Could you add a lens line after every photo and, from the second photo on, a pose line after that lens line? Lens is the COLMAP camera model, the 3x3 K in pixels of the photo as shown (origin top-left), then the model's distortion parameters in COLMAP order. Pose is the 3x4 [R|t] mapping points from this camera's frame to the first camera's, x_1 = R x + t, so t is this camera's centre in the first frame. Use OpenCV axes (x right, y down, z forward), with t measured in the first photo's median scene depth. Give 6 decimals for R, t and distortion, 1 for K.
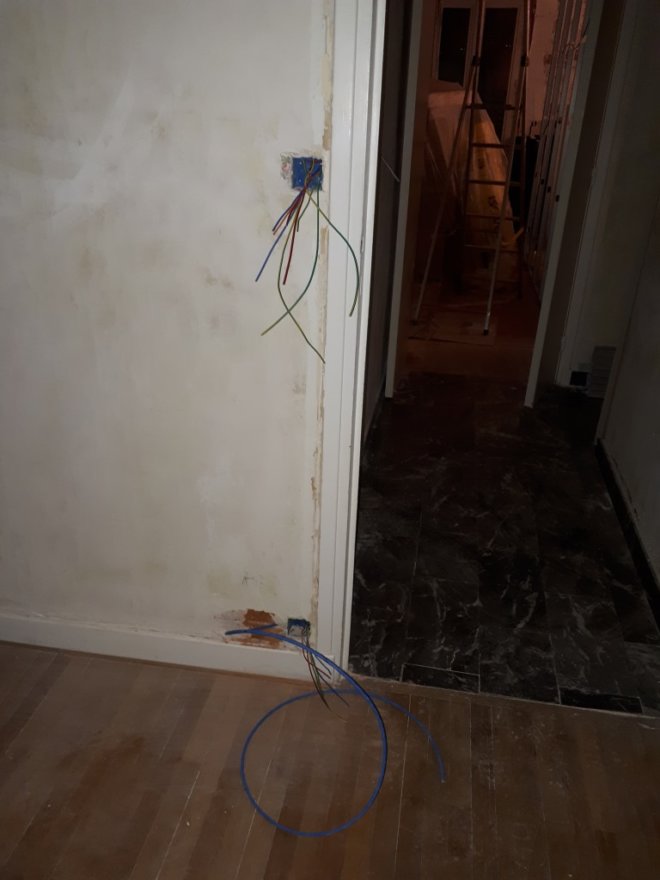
lens RADIAL K [[682.8, 0, 319.1], [0, 682.8, 441.2], [0, 0, 1]] dist [0.098440, -0.222840]
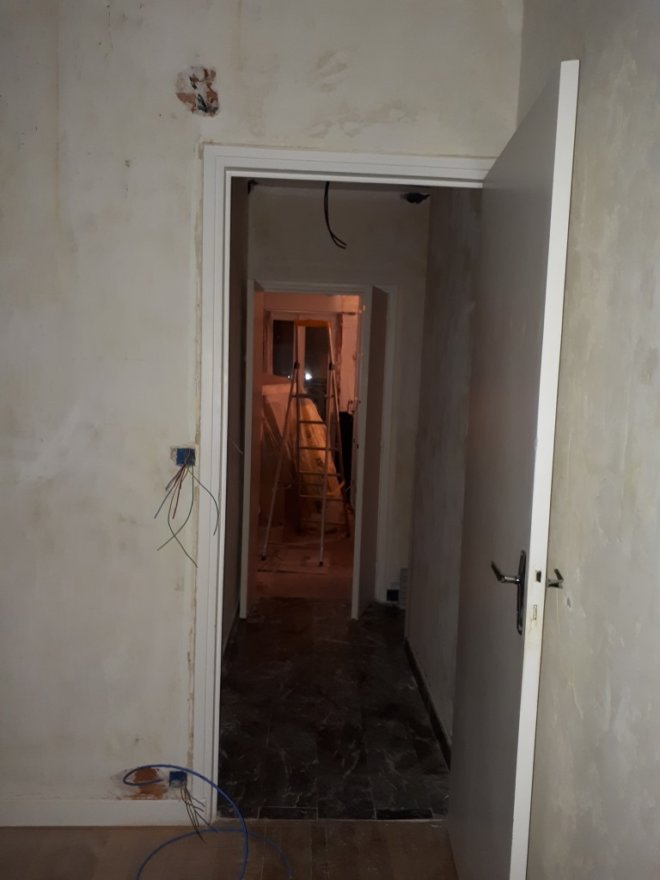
lens RADIAL K [[682.8, 0, 319.1], [0, 682.8, 441.2], [0, 0, 1]] dist [0.098440, -0.222840]
pose [[0.977489, -0.008075, 0.210830, -0.033880], [0.081985, 0.935276, -0.344293, 0.126596], [-0.194405, 0.353827, 0.914884, -0.422911]]
